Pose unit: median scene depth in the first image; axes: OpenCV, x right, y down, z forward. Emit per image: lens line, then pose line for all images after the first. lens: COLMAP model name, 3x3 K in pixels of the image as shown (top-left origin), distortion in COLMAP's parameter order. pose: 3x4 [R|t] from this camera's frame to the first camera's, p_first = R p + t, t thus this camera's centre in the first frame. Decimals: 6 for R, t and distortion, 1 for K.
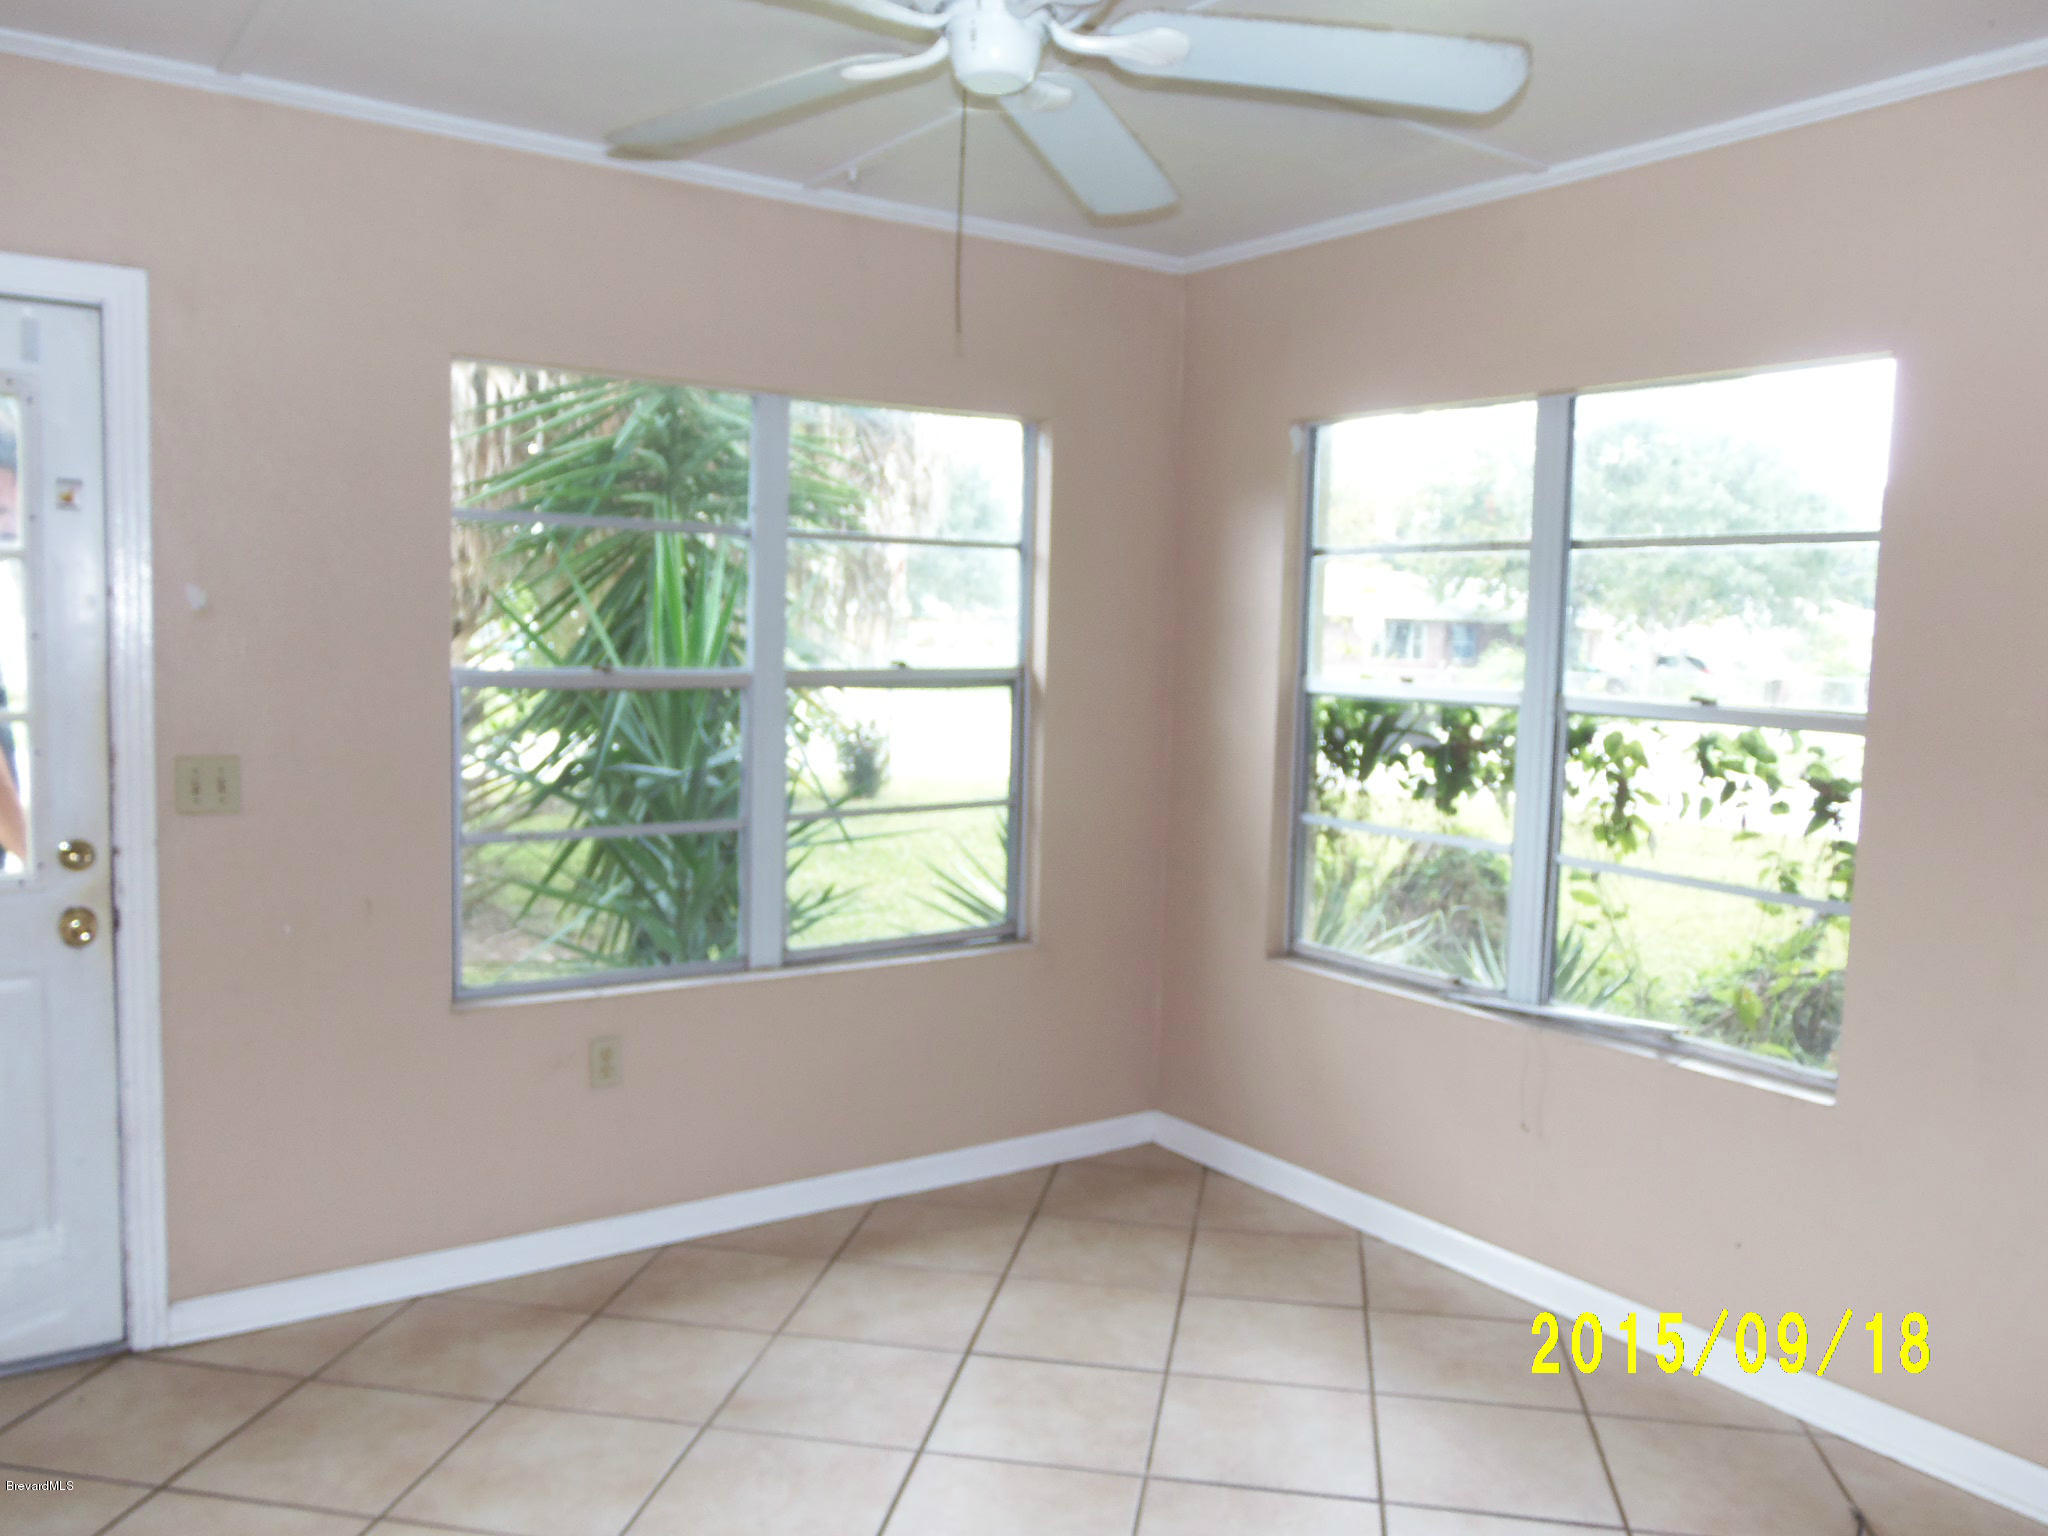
lens RADIAL K [[1607.0, 0, 1024.0], [0, 1607.0, 768.0], [0, 0, 1]] dist [0.004292, 0.007314]
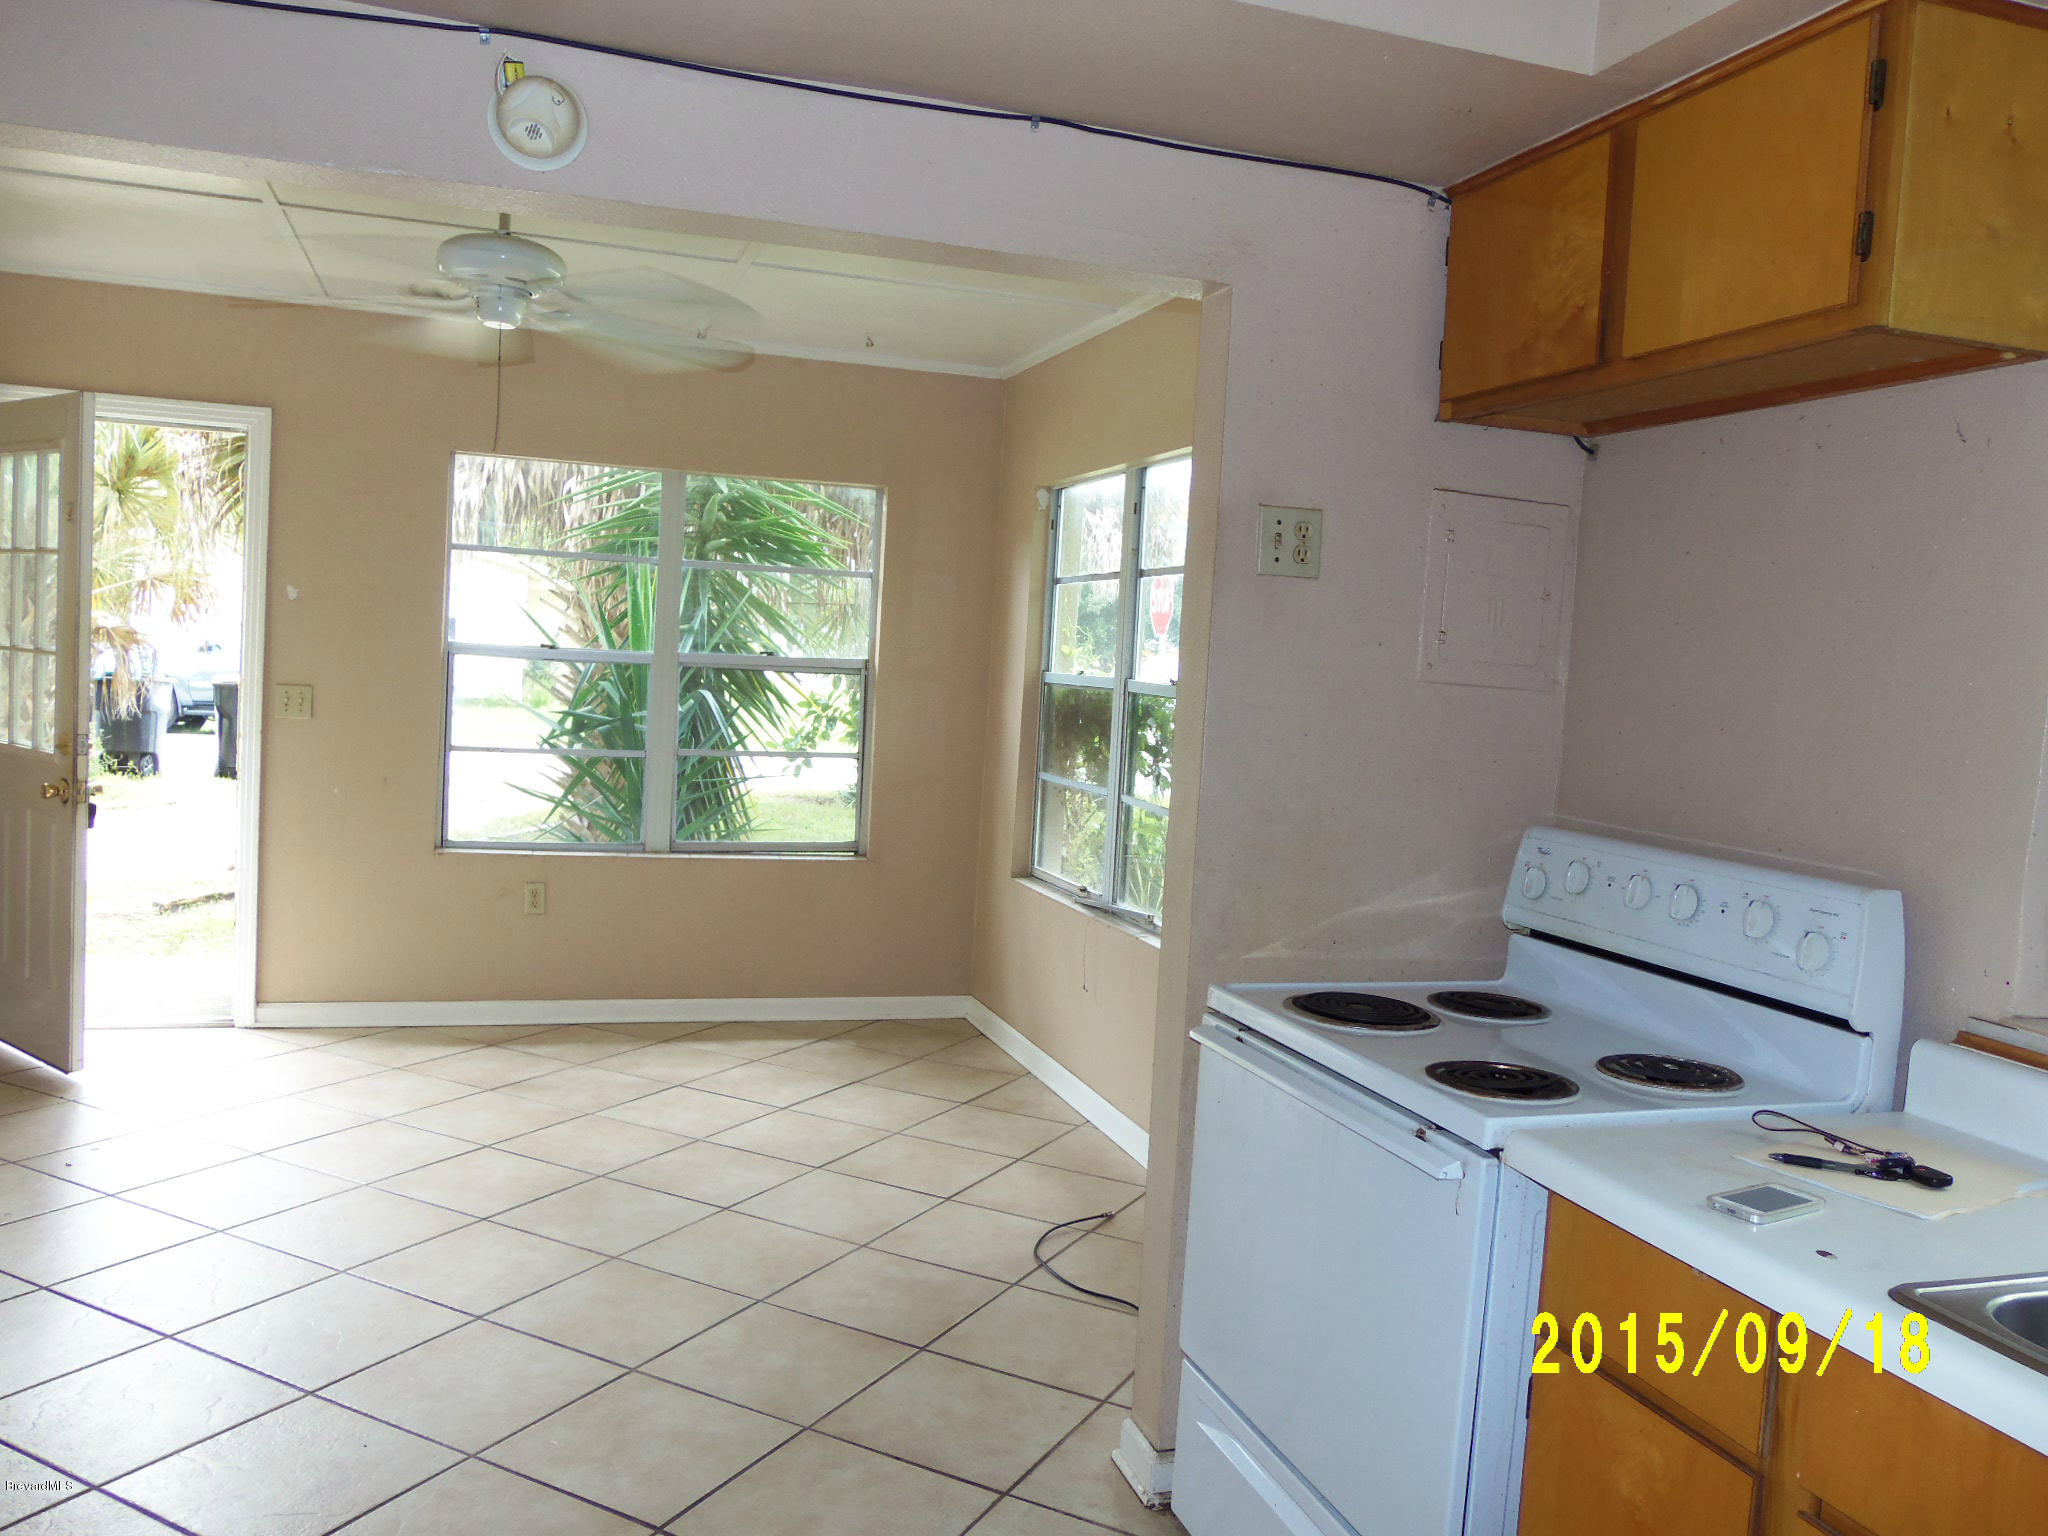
lens RADIAL K [[1607.0, 0, 1024.0], [0, 1607.0, 768.0], [0, 0, 1]] dist [0.004292, 0.007314]
pose [[0.948335, 0.045393, -0.314007, 0.613215], [-0.058779, 0.997716, -0.033290, 0.074124], [0.311779, 0.050027, 0.948837, -0.308850]]
